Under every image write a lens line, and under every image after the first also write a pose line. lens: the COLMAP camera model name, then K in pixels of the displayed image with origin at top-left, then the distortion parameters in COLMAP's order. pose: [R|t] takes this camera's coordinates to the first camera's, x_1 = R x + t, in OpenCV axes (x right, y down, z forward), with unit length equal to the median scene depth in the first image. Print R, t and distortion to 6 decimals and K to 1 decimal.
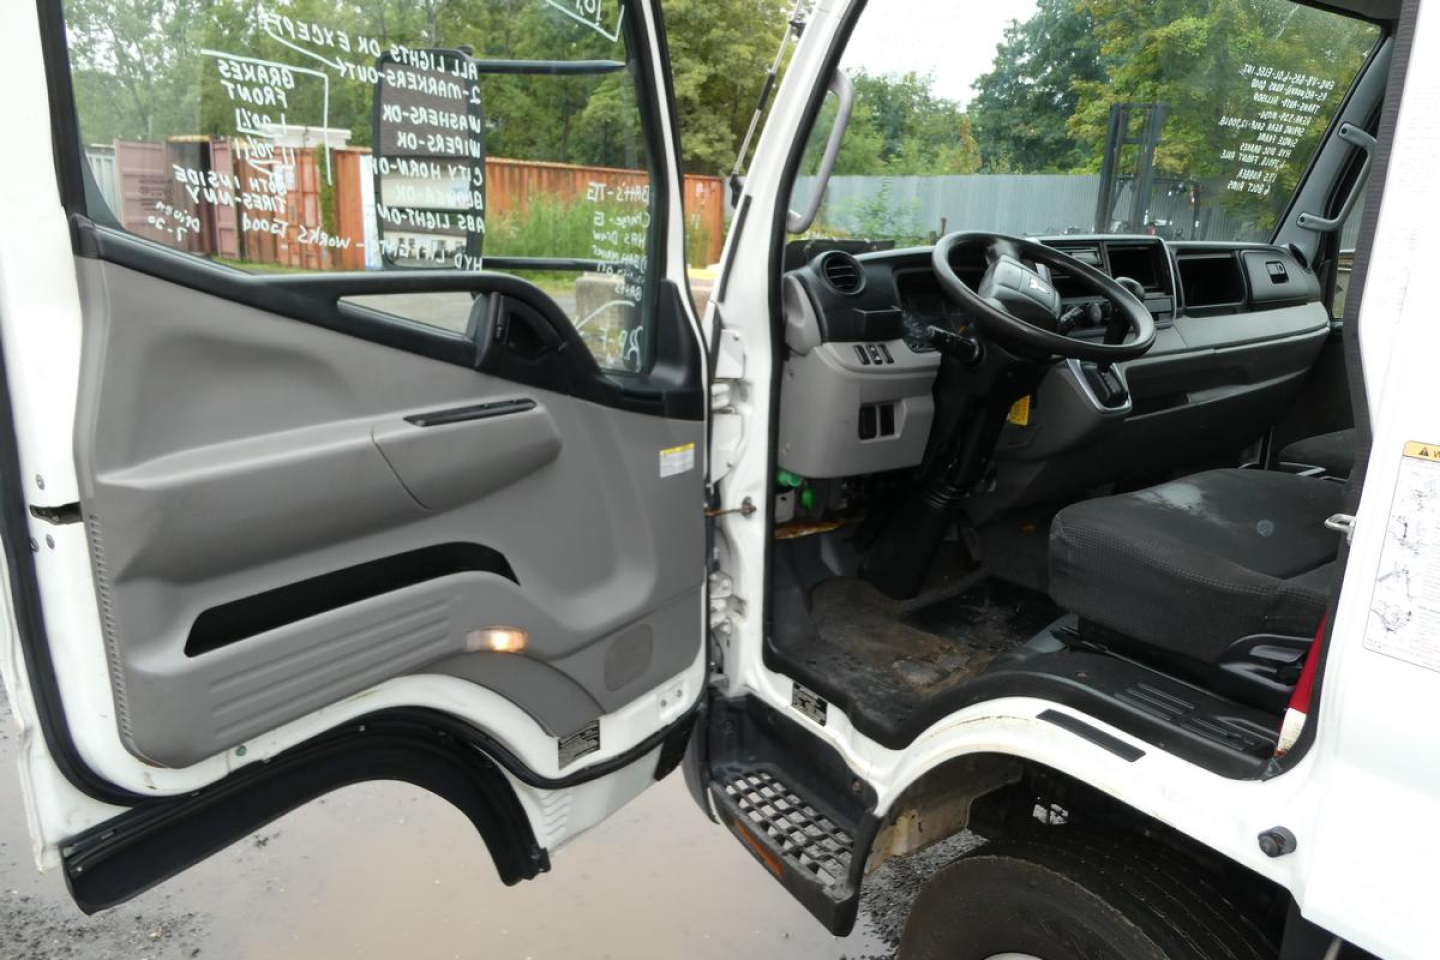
lens RADIAL K [[1045.6, 0, 713.6], [0, 1045.6, 455.4], [0, 0, 1]] dist [0.008723, -0.002559]
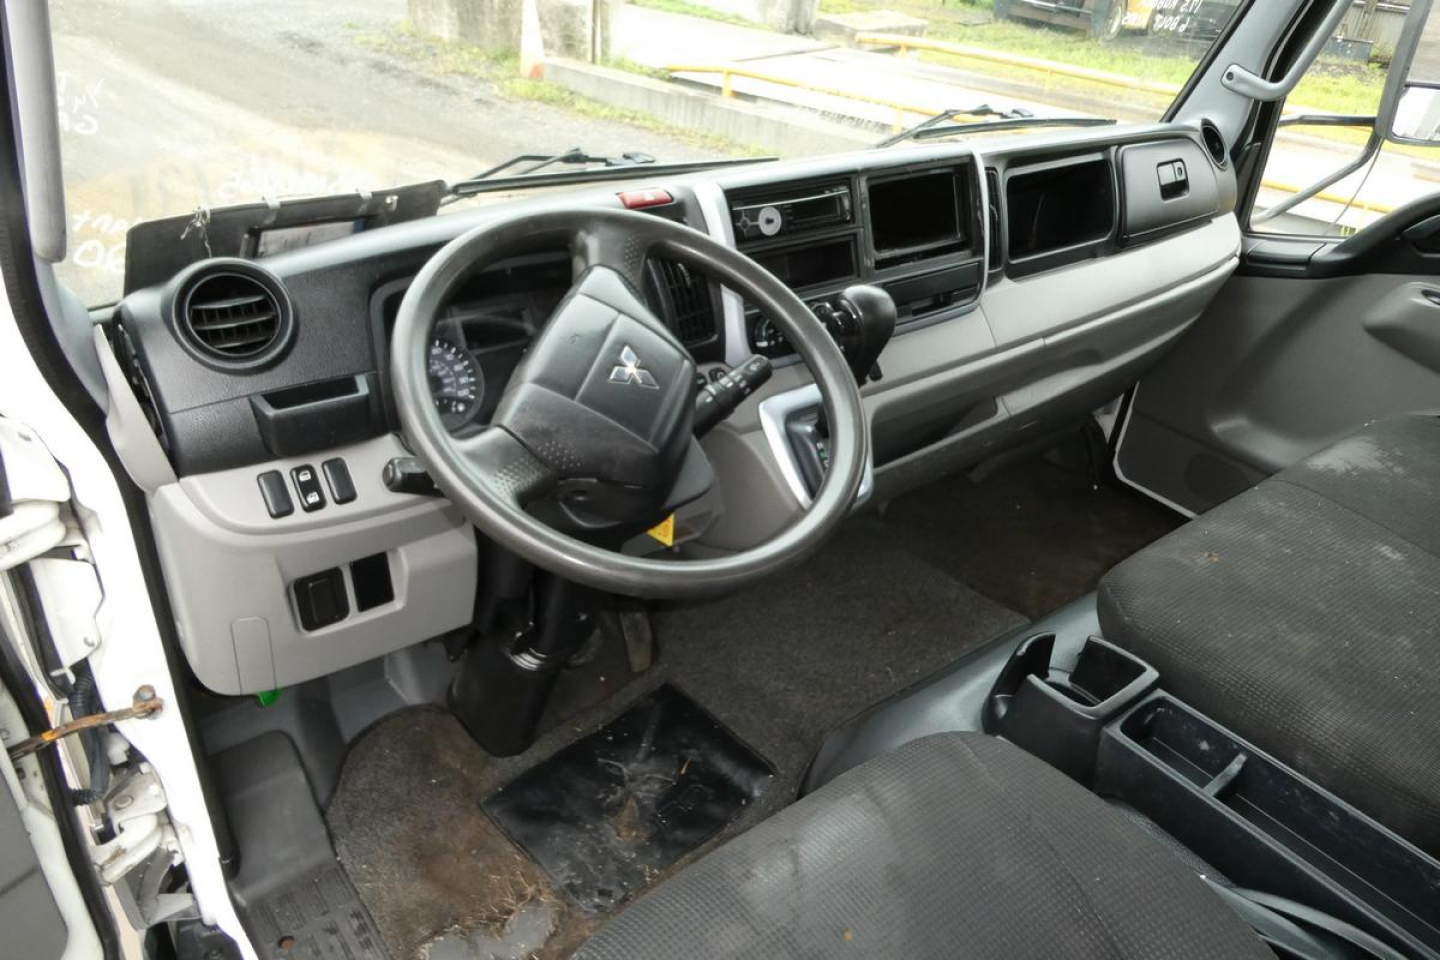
lens RADIAL K [[1045.6, 0, 734.1], [0, 1045.6, 473.5], [0, 0, 1]] dist [0.008723, -0.002559]
pose [[0.995793, 0.010990, 0.090968, 0.289429], [-0.037362, 0.955204, 0.293582, -0.239486], [-0.083667, -0.295746, 0.951596, 0.487318]]
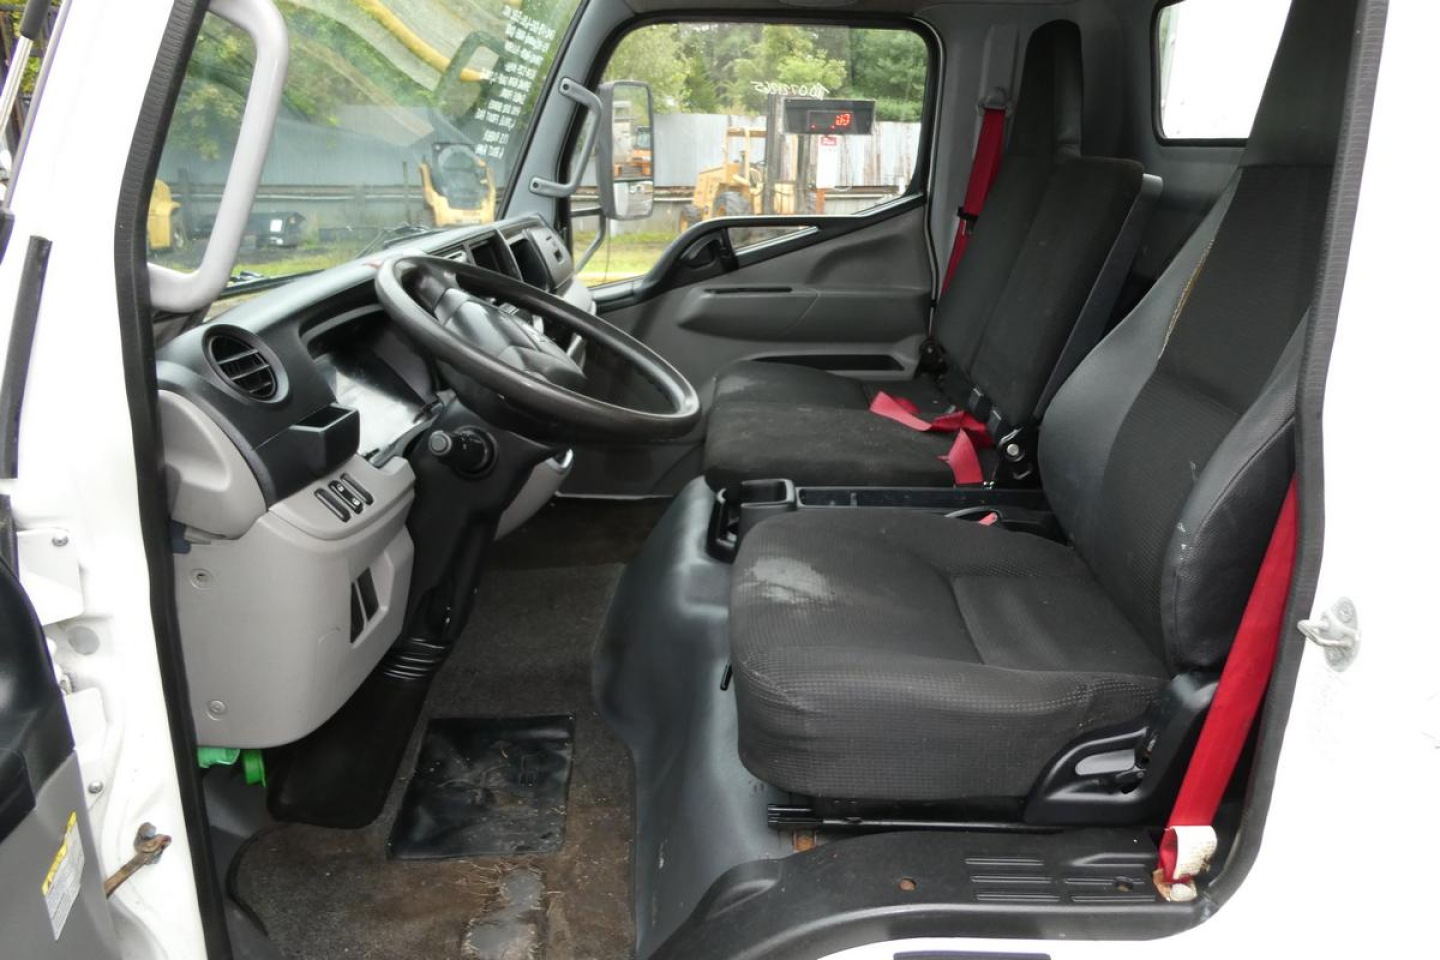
lens RADIAL K [[1045.6, 0, 723.7], [0, 1045.6, 484.0], [0, 0, 1]] dist [0.008723, -0.002559]
pose [[0.582315, -0.265238, 0.768478, -0.149569], [0.194694, 0.963271, 0.184941, -0.157705], [-0.789305, 0.041924, 0.612568, 0.464978]]
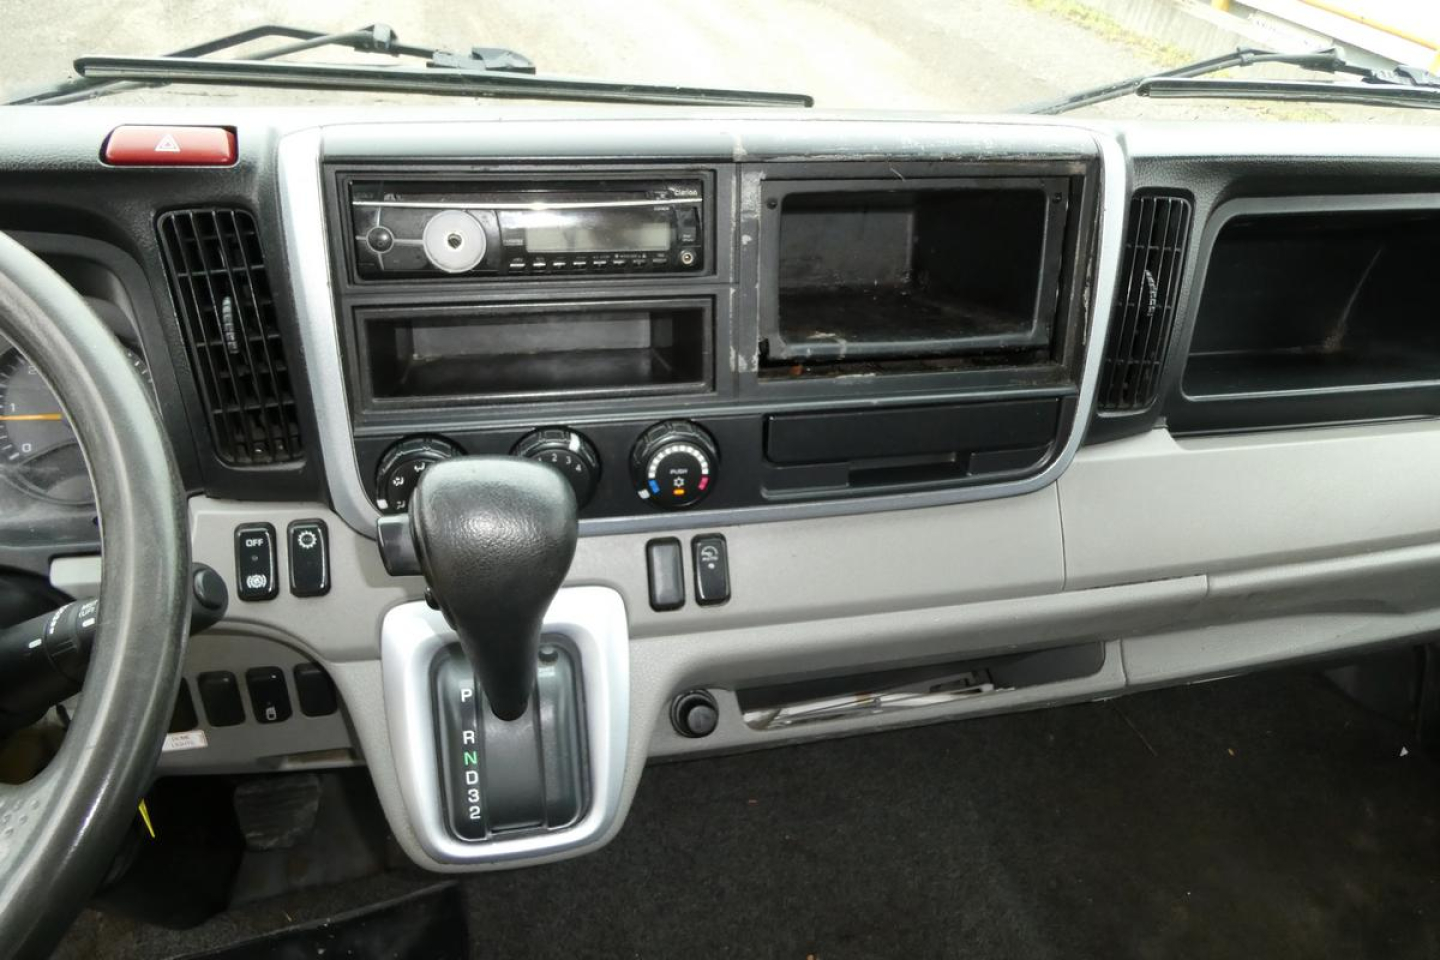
lens RADIAL K [[1045.6, 0, 725.3], [0, 1045.6, 479.6], [0, 0, 1]] dist [0.008723, -0.002559]
pose [[0.923591, 0.281926, -0.259801, 0.508435], [-0.153346, 0.892756, 0.423641, -0.271215], [0.351375, -0.351431, 0.867774, 0.861333]]
